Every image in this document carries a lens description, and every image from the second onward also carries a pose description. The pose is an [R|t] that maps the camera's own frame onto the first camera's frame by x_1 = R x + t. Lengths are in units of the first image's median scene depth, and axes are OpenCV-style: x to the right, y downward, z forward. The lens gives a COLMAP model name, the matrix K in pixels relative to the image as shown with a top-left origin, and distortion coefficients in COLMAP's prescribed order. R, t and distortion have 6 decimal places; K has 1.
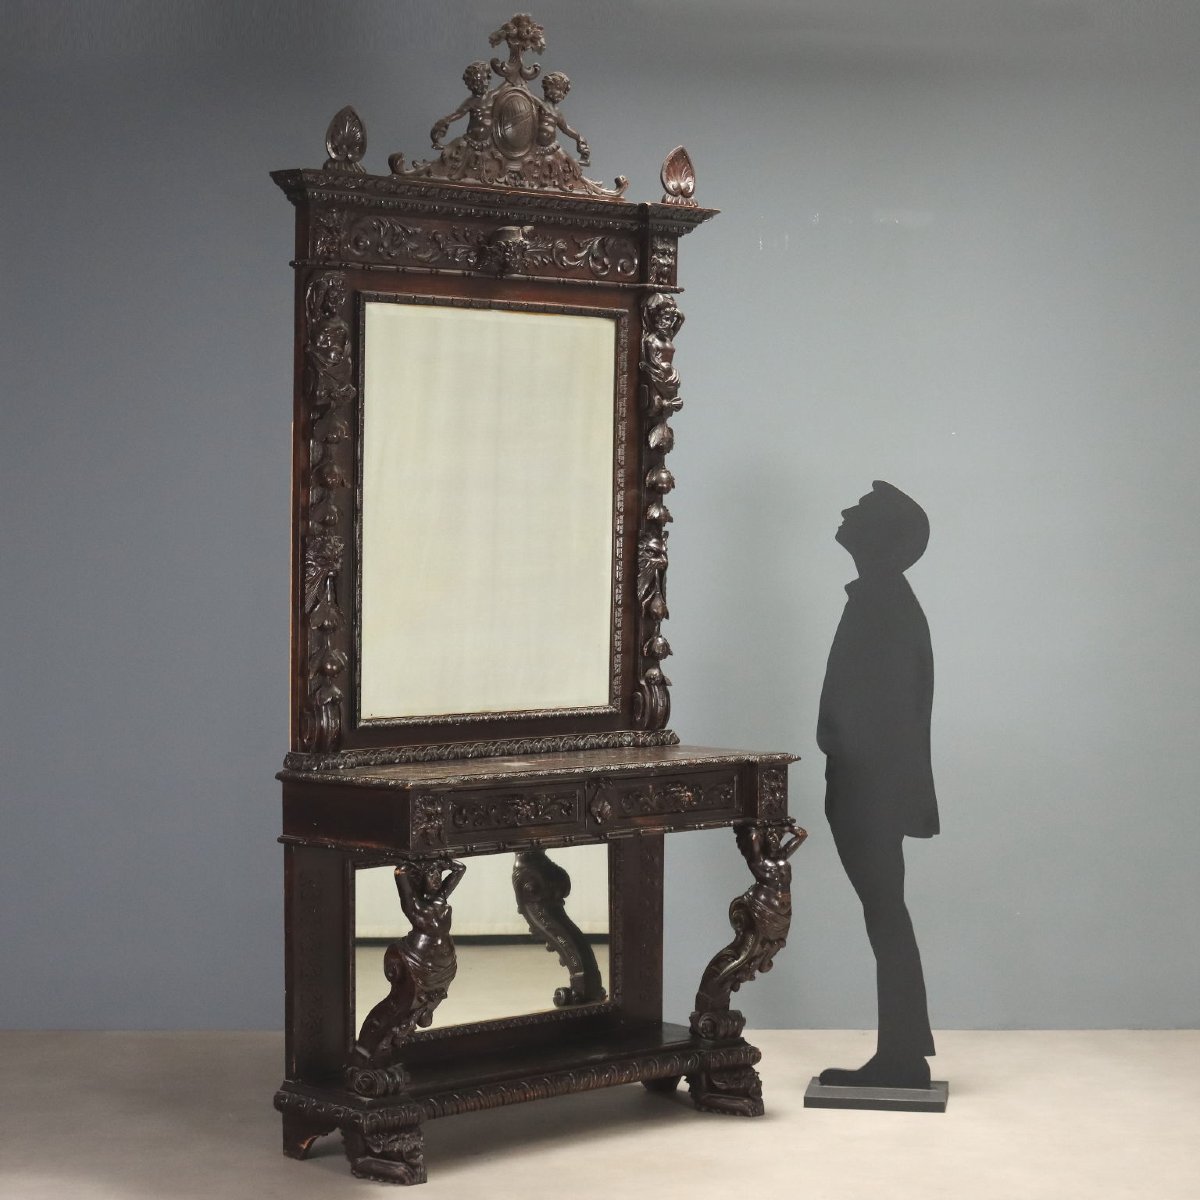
lens RADIAL K [[2953.6, 0, 606.5], [0, 2953.6, 595.9], [0, 0, 1]] dist [0.045113, 0.000000]
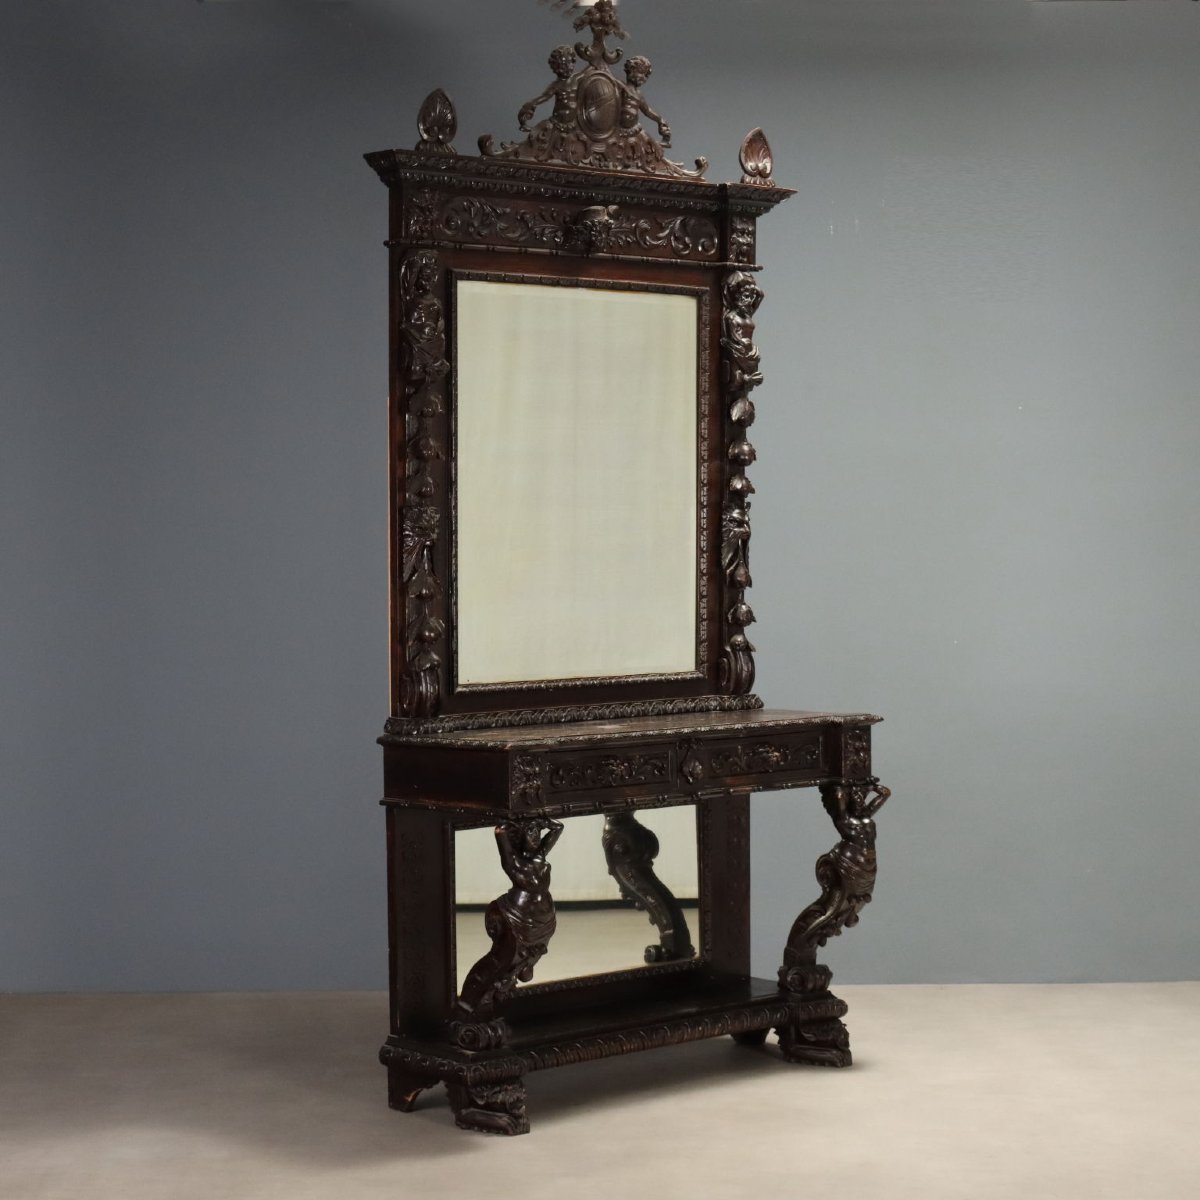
lens RADIAL K [[2708.9, 0, 593.2], [0, 2708.9, 602.5], [0, 0, 1]] dist [0.031540, 0.000000]
pose [[0.999633, -0.013740, -0.023328, -0.013257], [0.013739, 0.999906, -0.000219, 0.013544], [0.023329, -0.000102, 0.999728, 0.054177]]
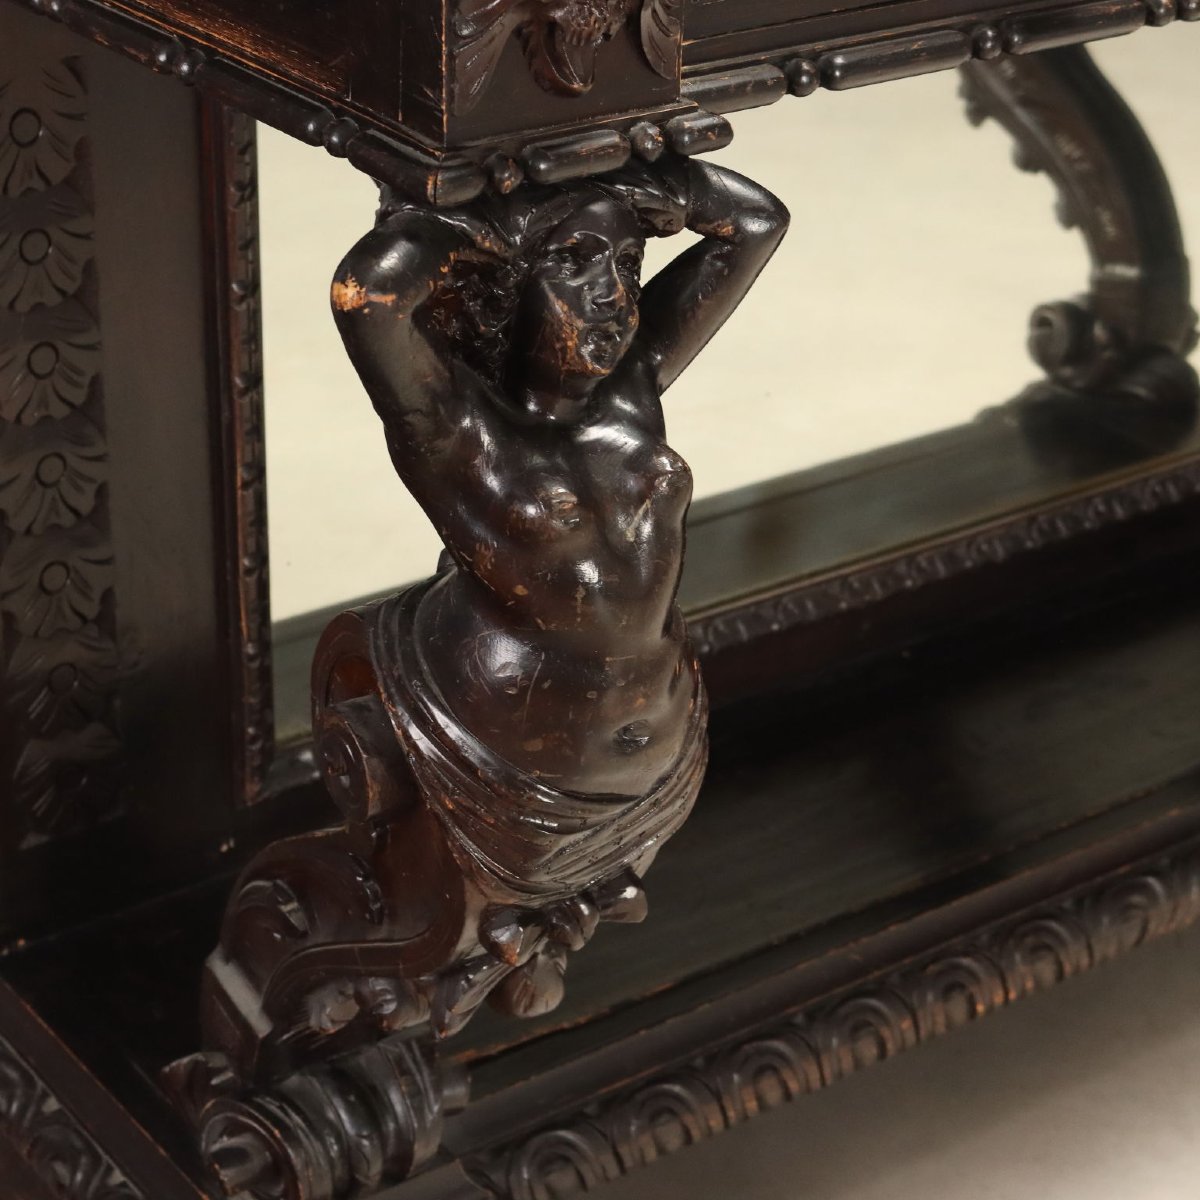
lens RADIAL K [[2953.6, 0, 599.4], [0, 2953.6, 600.0], [0, 0, 1]] dist [0.045113, 0.000000]
pose [[0.994507, 0.068696, -0.078970, -0.040277], [-0.030278, 0.911037, 0.411211, 0.039423], [0.100193, -0.406561, 0.908113, 0.779960]]
